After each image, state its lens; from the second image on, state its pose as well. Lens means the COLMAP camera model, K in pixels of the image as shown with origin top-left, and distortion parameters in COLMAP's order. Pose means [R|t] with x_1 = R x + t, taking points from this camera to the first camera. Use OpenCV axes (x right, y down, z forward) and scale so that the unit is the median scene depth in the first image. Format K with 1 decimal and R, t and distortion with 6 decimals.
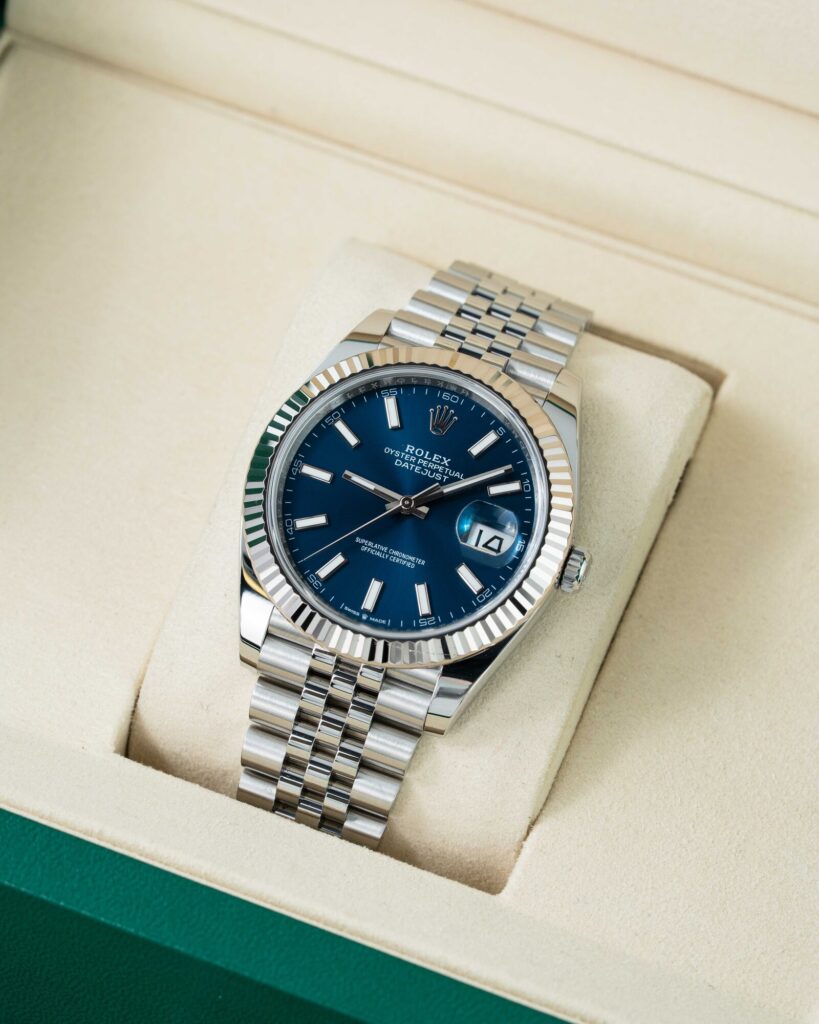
lens RADIAL K [[3361.6, 0, 412.0], [0, 3361.6, 512.2], [0, 0, 1]] dist [0.156580, 0.000000]
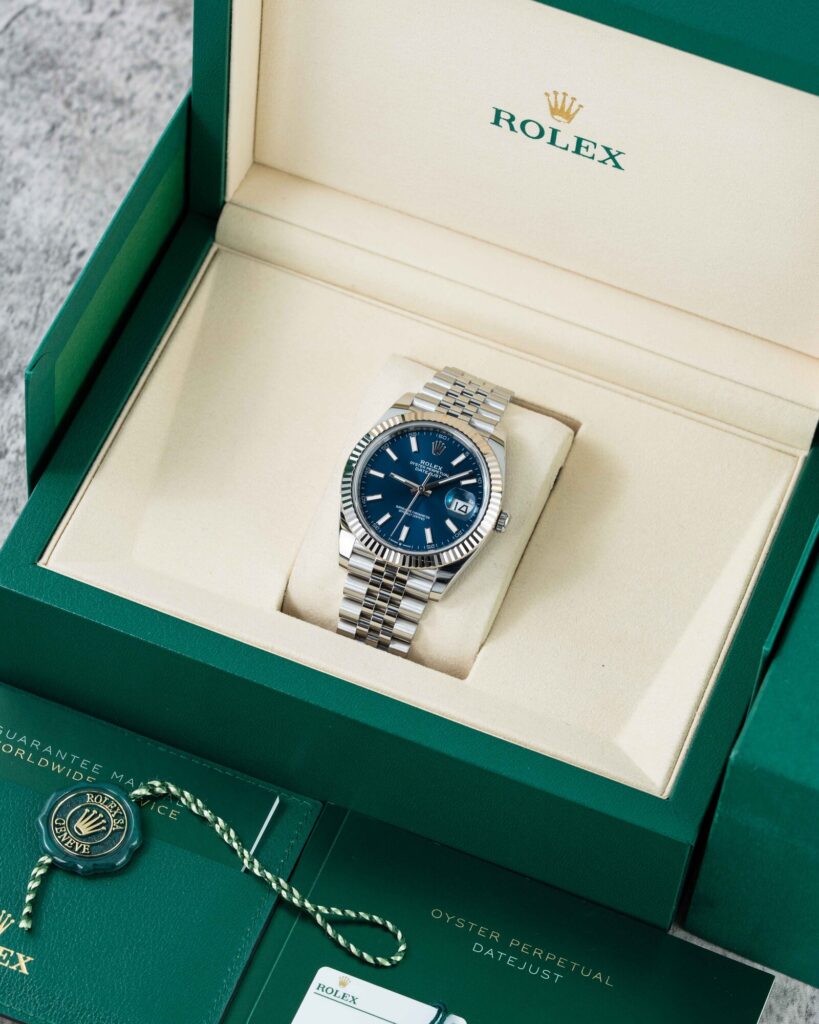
lens RADIAL K [[3361.6, 0, 408.9], [0, 3361.6, 512.0], [0, 0, 1]] dist [0.156580, 0.000000]
pose [[0.999974, 0.005528, 0.004598, -0.018087], [-0.005609, 0.999828, 0.017666, -0.024276], [-0.004500, -0.017691, 0.999833, -1.033125]]
